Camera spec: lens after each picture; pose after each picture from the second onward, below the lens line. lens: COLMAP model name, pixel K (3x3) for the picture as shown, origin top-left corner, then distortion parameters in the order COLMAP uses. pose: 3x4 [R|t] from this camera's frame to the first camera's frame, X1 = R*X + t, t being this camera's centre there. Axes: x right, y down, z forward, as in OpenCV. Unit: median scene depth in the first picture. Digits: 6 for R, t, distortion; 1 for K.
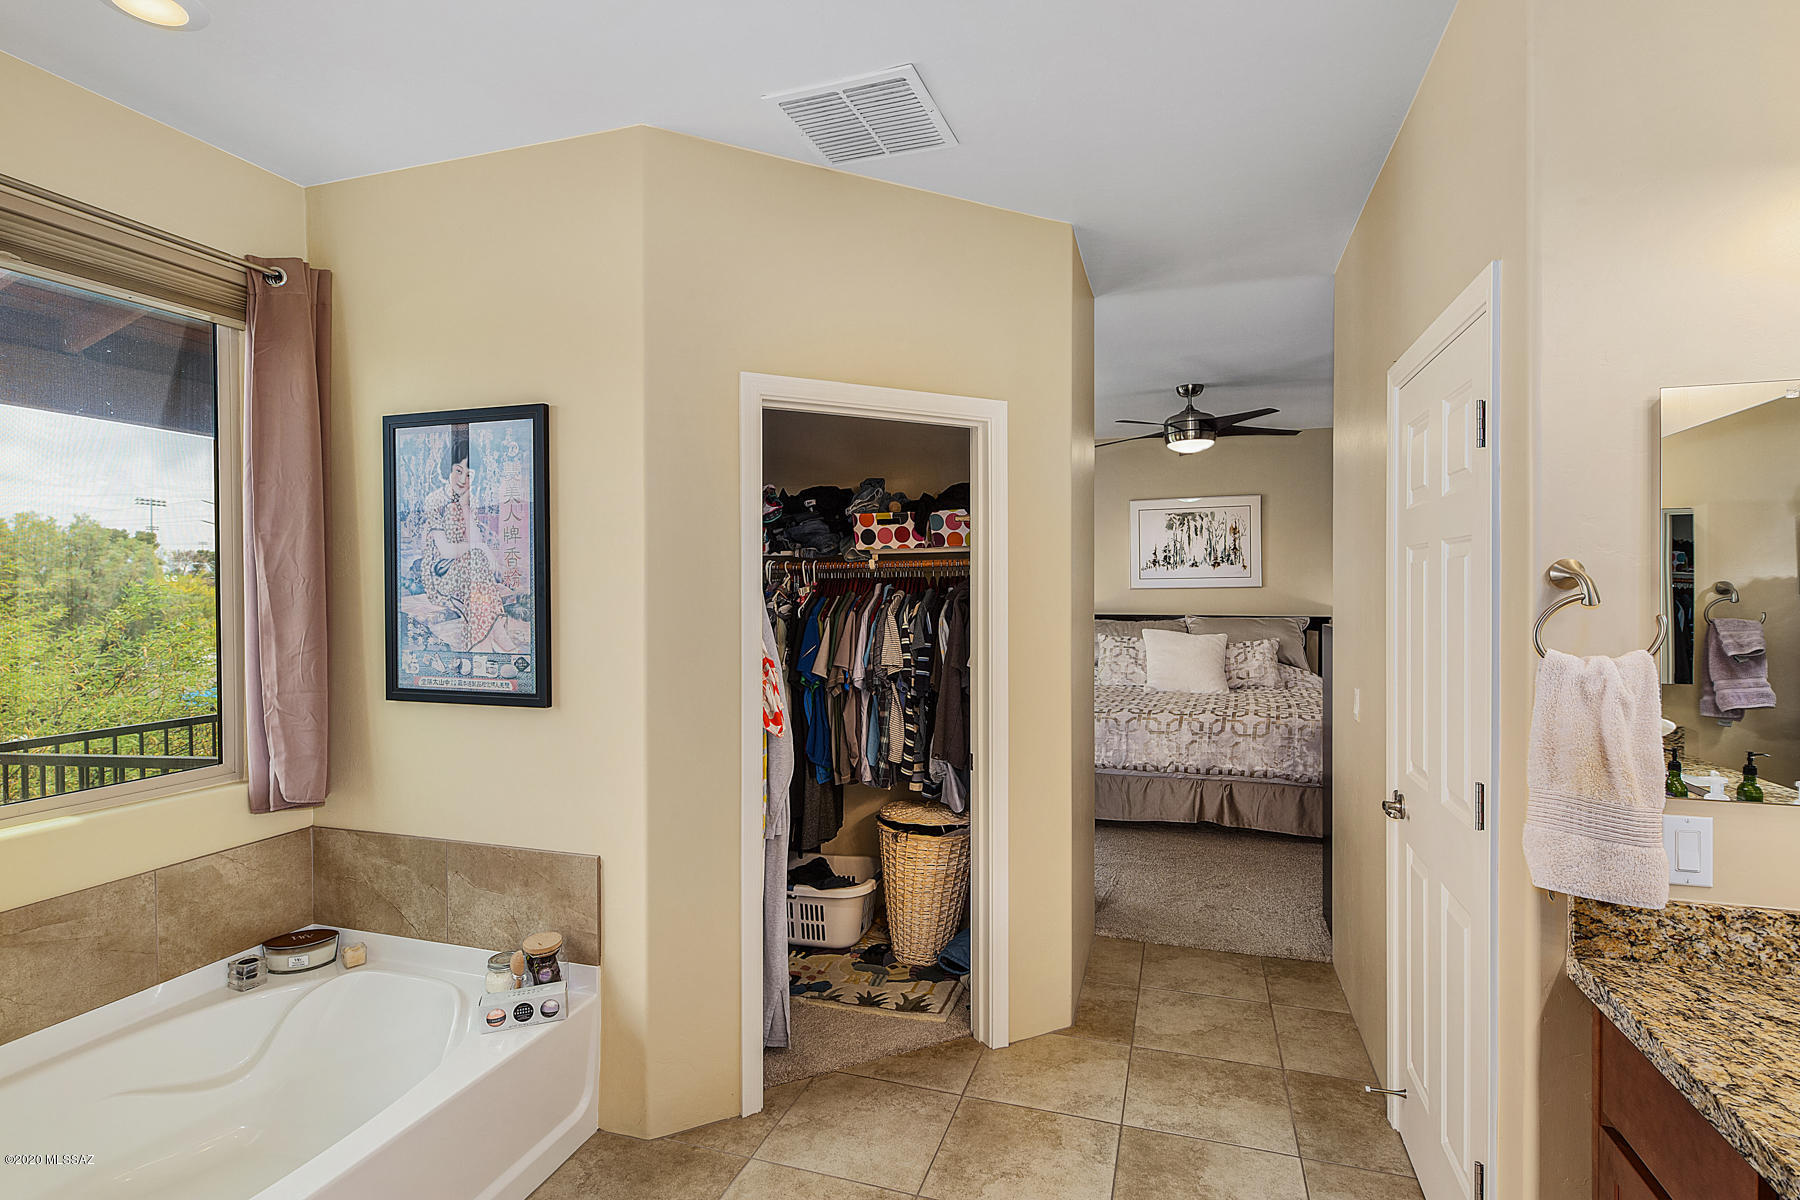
lens RADIAL K [[919.2, 0, 894.9], [0, 919.2, 598.8], [0, 0, 1]] dist [0.000839, 0.000058]
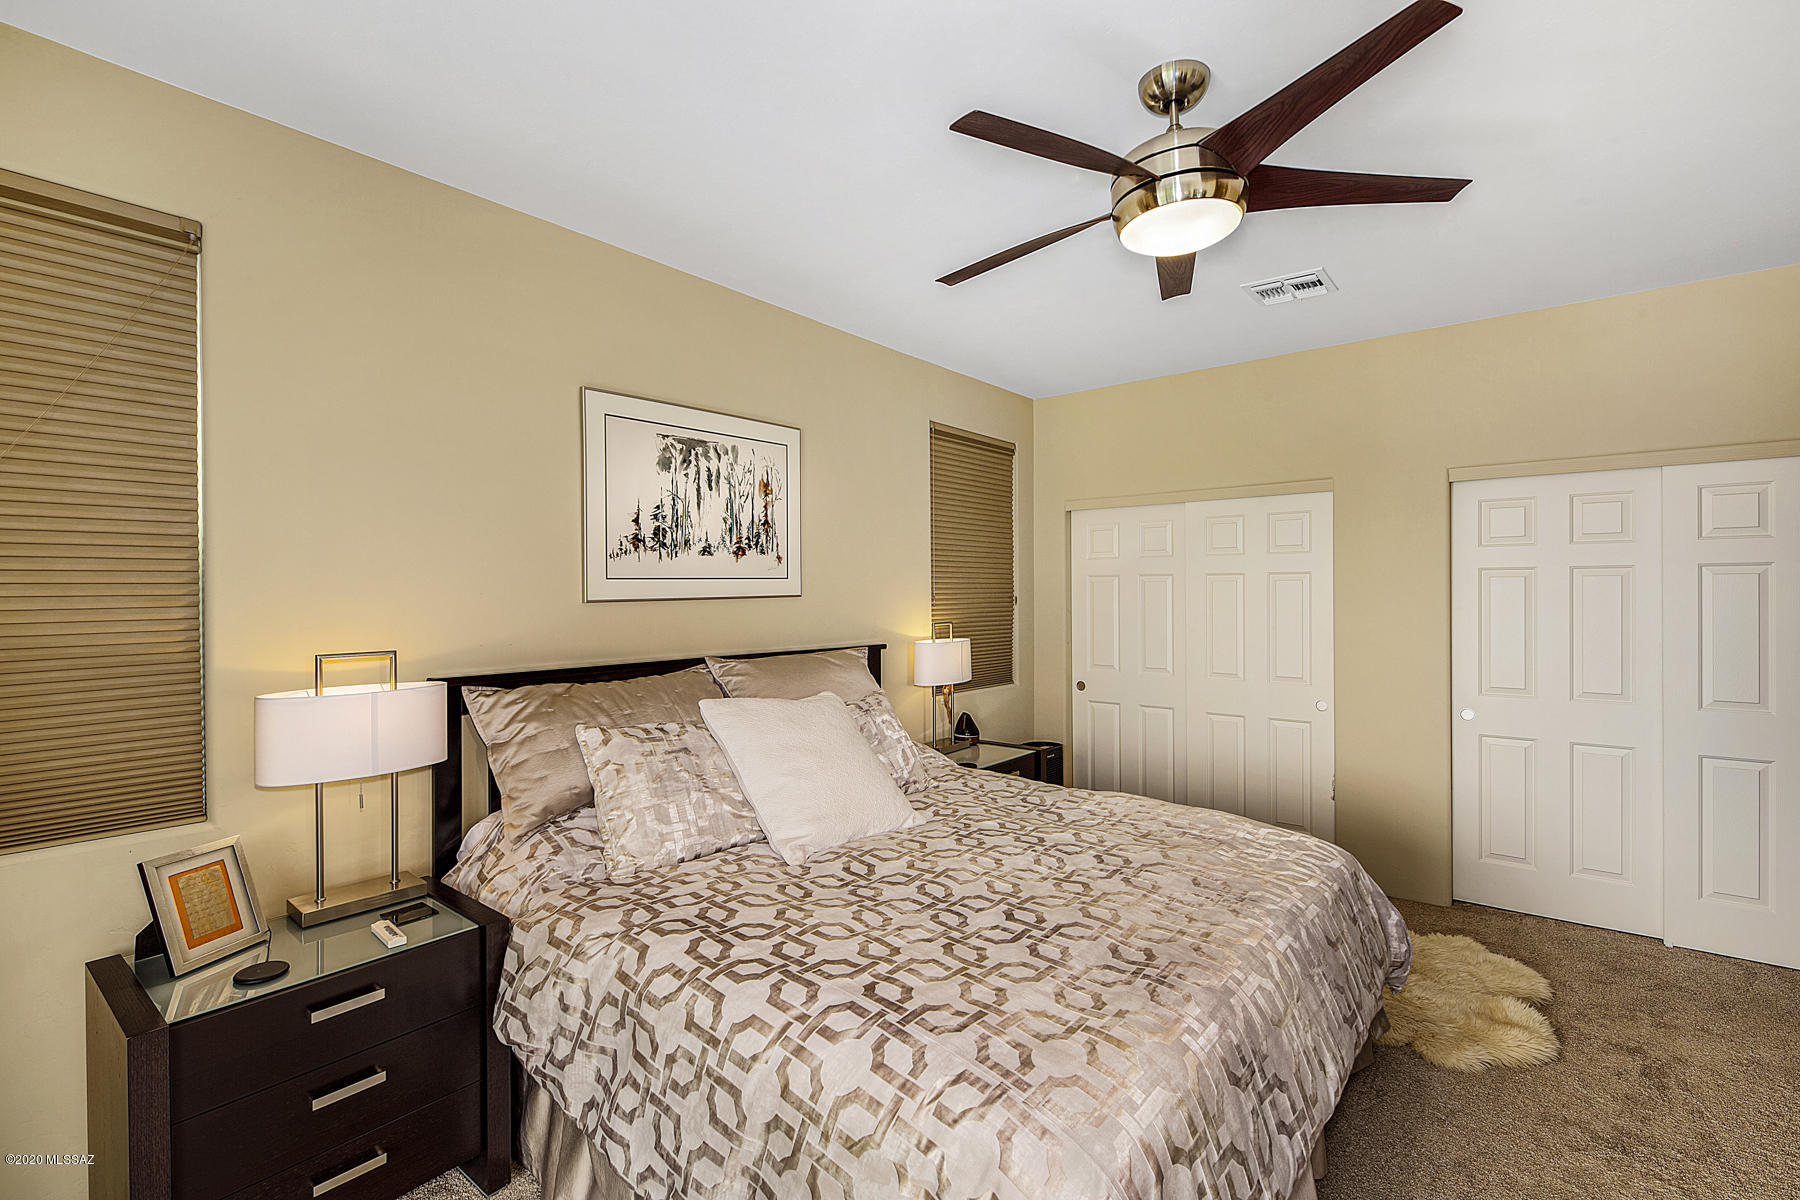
lens RADIAL K [[820.1, 0, 901.3], [0, 820.1, 593.7], [0, 0, 1]] dist [0.006975, 0.000892]
pose [[0.354092, -0.000502, 0.935210, -0.037122], [0.017665, 0.999825, -0.006151, -0.010268], [-0.935044, 0.018698, 0.354039, 0.755886]]
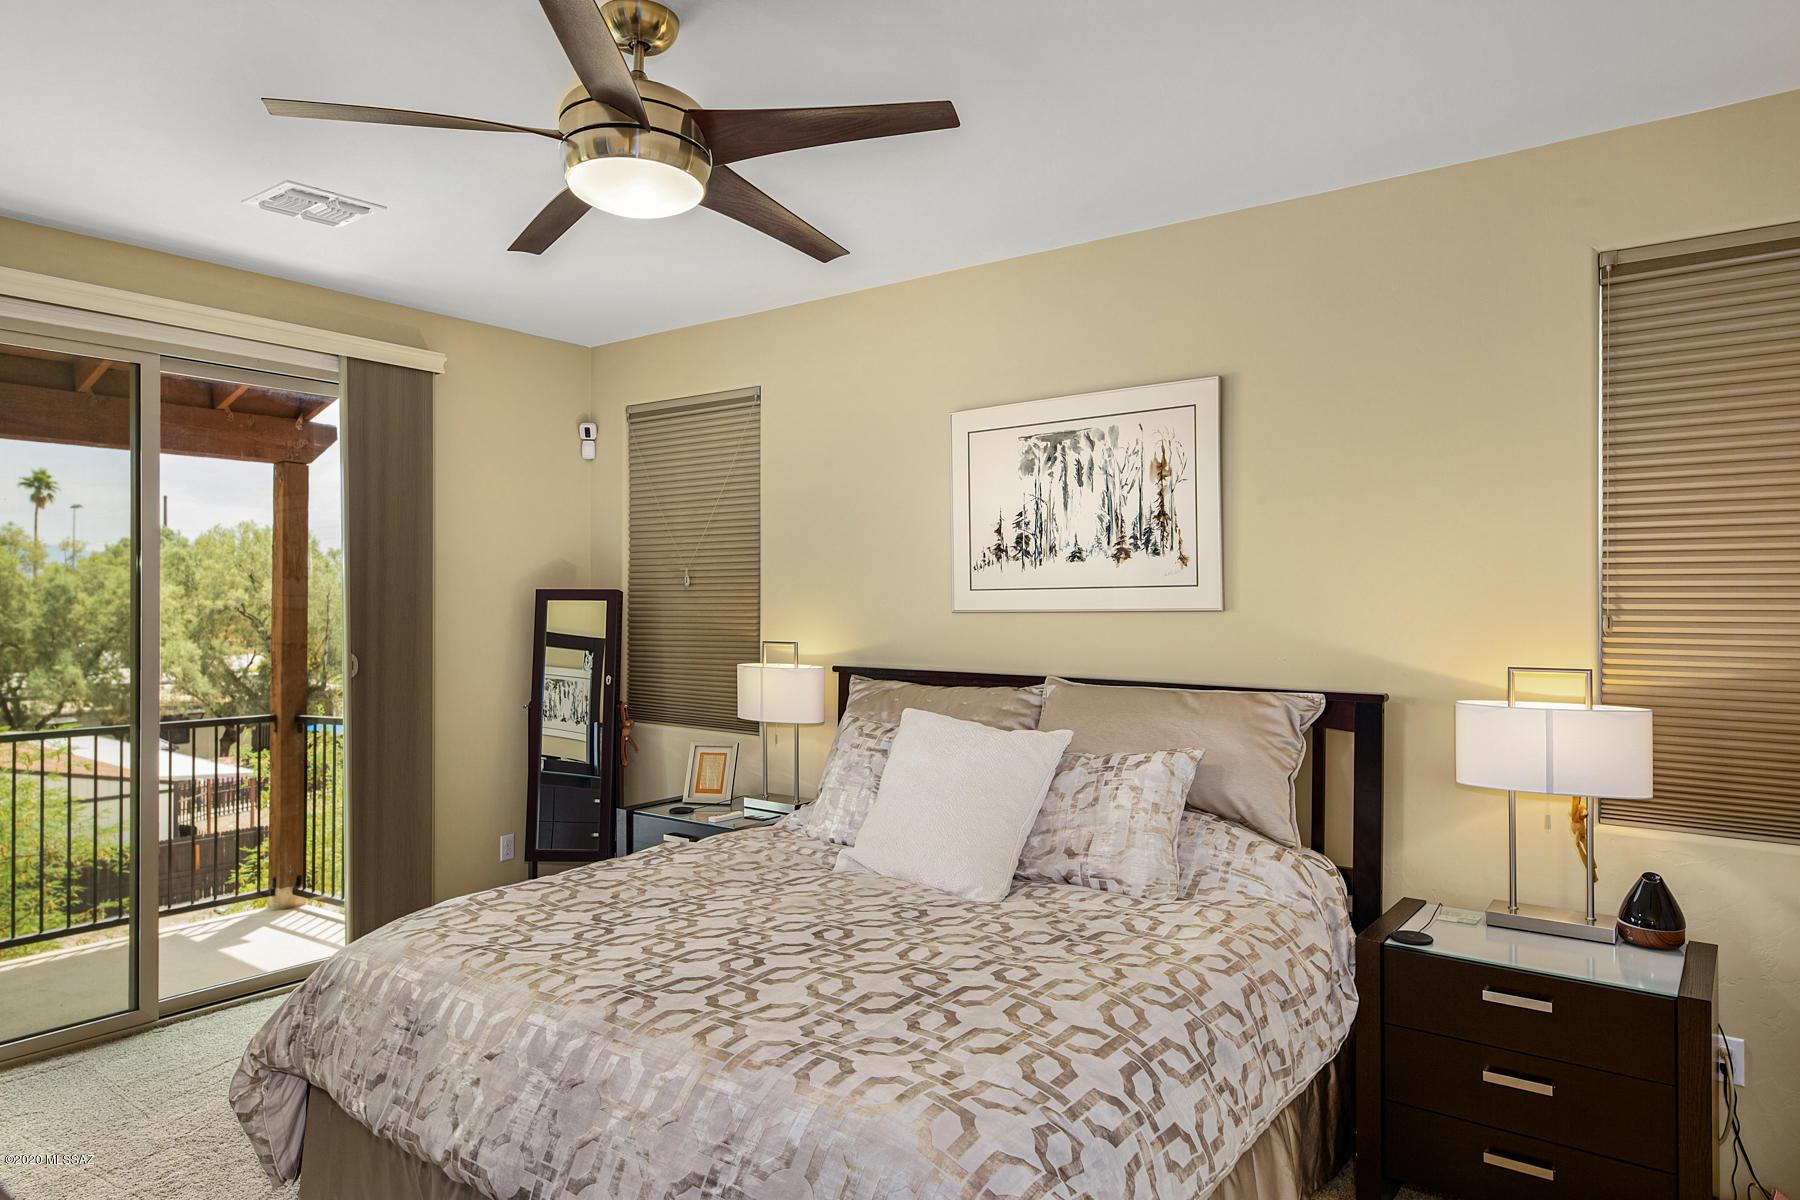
lens RADIAL K [[1131.6, 0, 905.4], [0, 1131.6, 605.1], [0, 0, 1]] dist [0.025214, -0.000726]
pose [[0.945178, 0.005455, -0.326511, 0.420529], [-0.009250, 0.999906, -0.010073, -0.008925], [0.326426, 0.012541, 0.945140, 0.491030]]
